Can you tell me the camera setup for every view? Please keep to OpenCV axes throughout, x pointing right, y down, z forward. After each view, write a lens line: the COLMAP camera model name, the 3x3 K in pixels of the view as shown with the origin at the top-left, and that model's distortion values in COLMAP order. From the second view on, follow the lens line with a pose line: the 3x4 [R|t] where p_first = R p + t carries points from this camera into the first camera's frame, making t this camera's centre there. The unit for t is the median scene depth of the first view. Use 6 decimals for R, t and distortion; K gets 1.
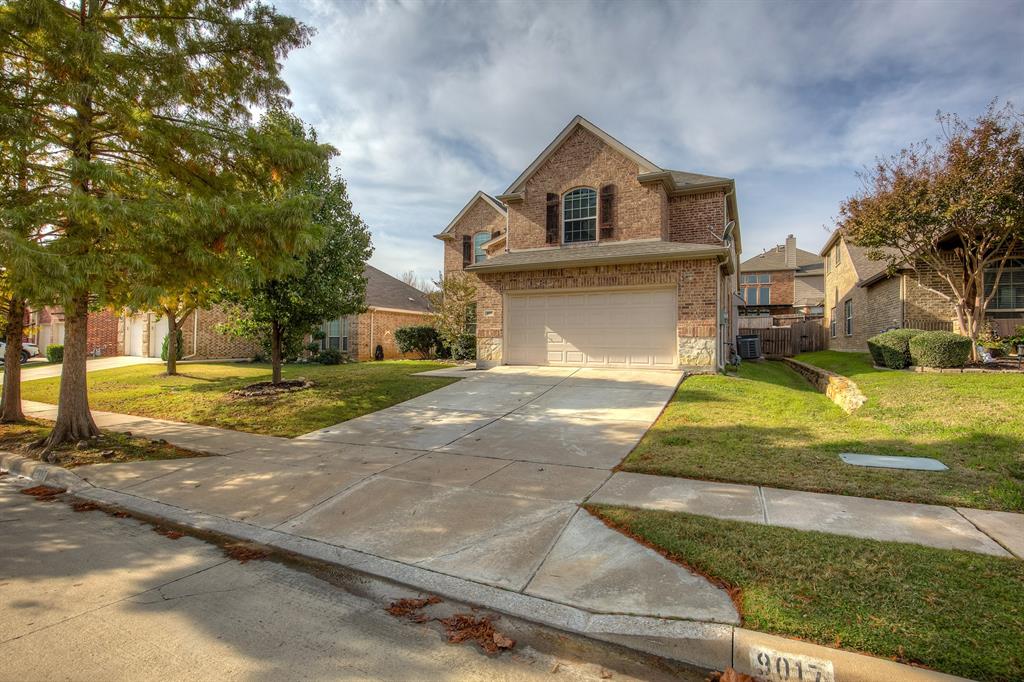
lens RADIAL K [[478.6, 0, 512.0], [0, 478.6, 341.0], [0, 0, 1]] dist [-0.018139, 0.000269]
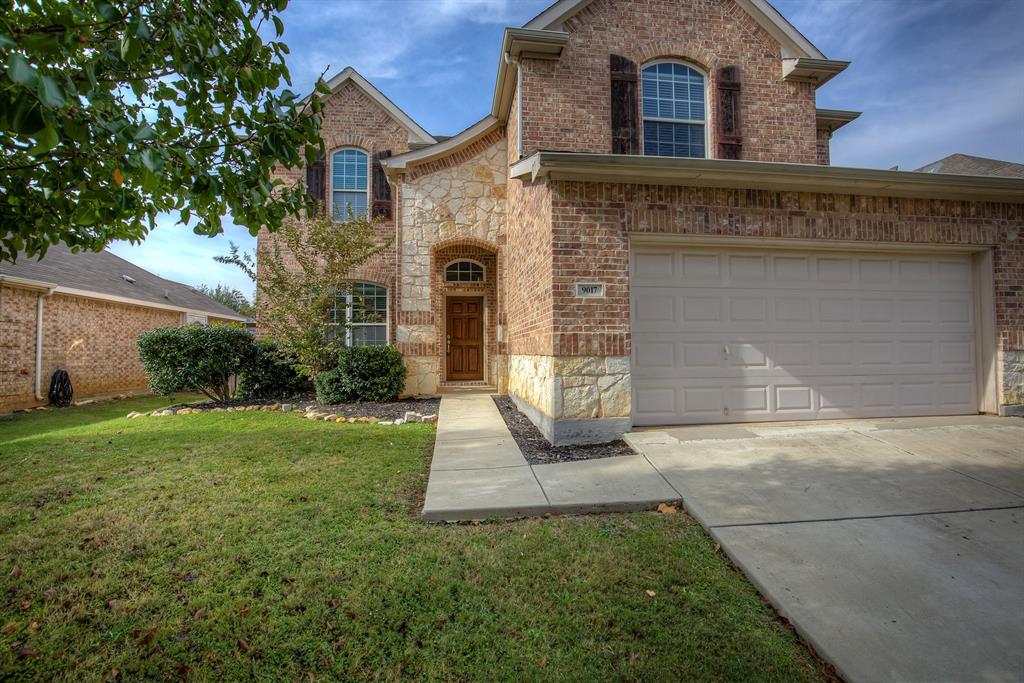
lens RADIAL K [[466.0, 0, 510.9], [0, 466.0, 347.0], [0, 0, 1]] dist [-0.042878, 0.012042]
pose [[0.825837, -0.008056, 0.563851, -0.287452], [0.011972, 0.999923, -0.003248, -0.013085], [-0.563782, 0.009433, 0.825870, 0.708825]]
